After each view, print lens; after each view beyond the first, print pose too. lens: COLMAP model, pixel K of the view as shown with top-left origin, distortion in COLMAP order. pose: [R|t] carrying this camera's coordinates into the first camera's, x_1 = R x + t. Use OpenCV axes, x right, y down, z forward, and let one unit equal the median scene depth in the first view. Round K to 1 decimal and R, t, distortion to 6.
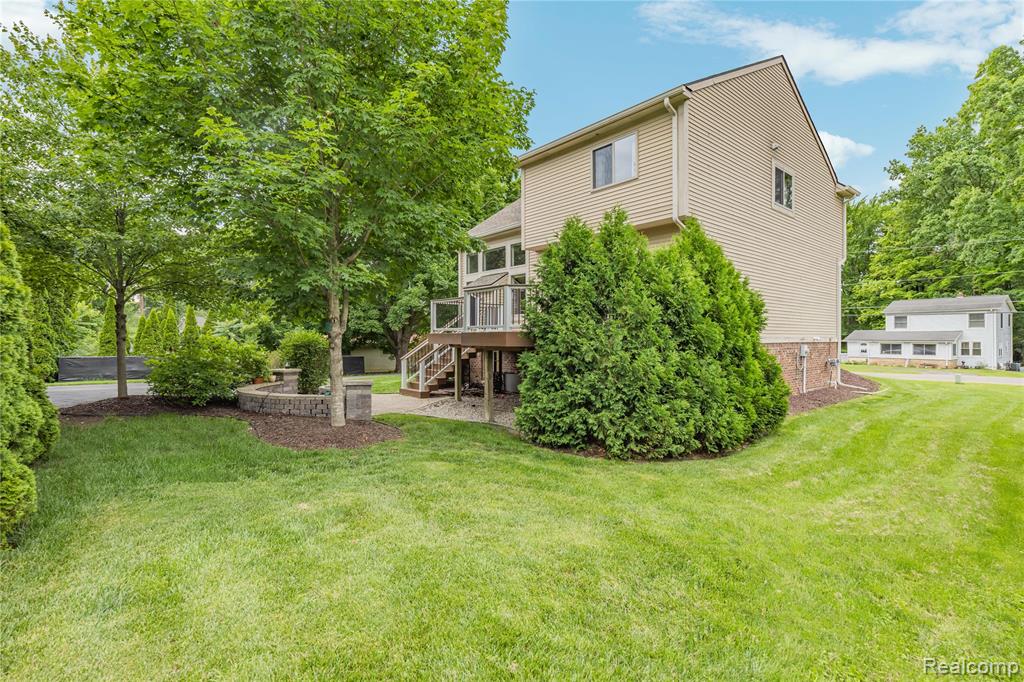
lens RADIAL K [[475.9, 0, 512.0], [0, 475.9, 341.0], [0, 0, 1]] dist [-0.000240, -0.000035]
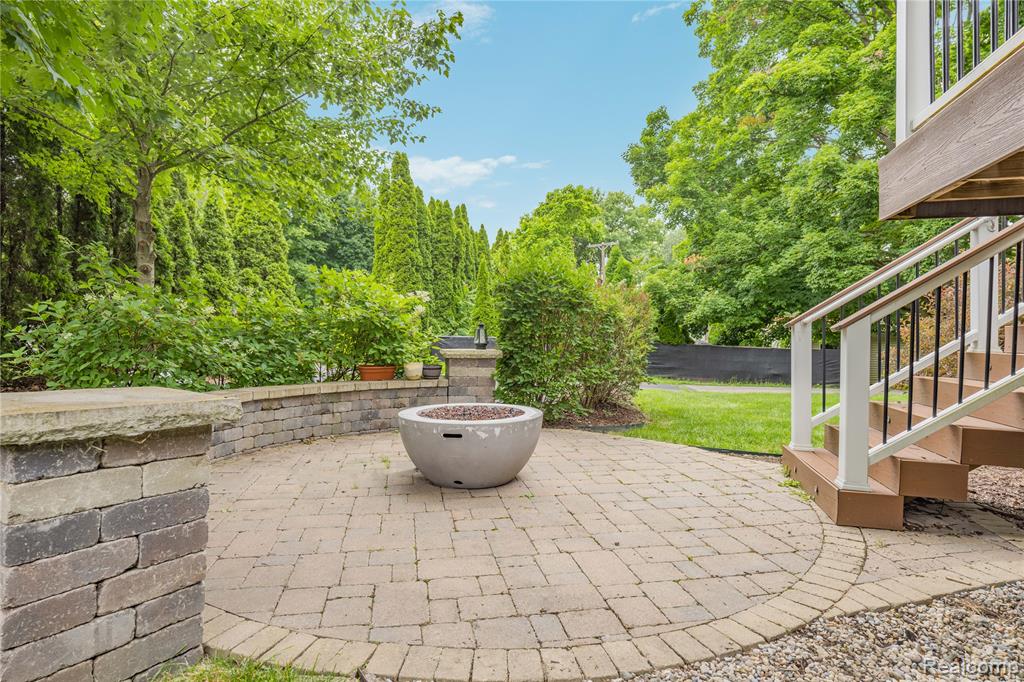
lens RADIAL K [[565.6, 0, 512.0], [0, 565.6, 341.0], [0, 0, 1]] dist [0.001197, 0.000180]
pose [[0.580027, 0.008206, -0.814556, -0.080863], [-0.005392, 0.999966, 0.006233, 0.048980], [0.814580, 0.000777, 0.580051, 0.758248]]
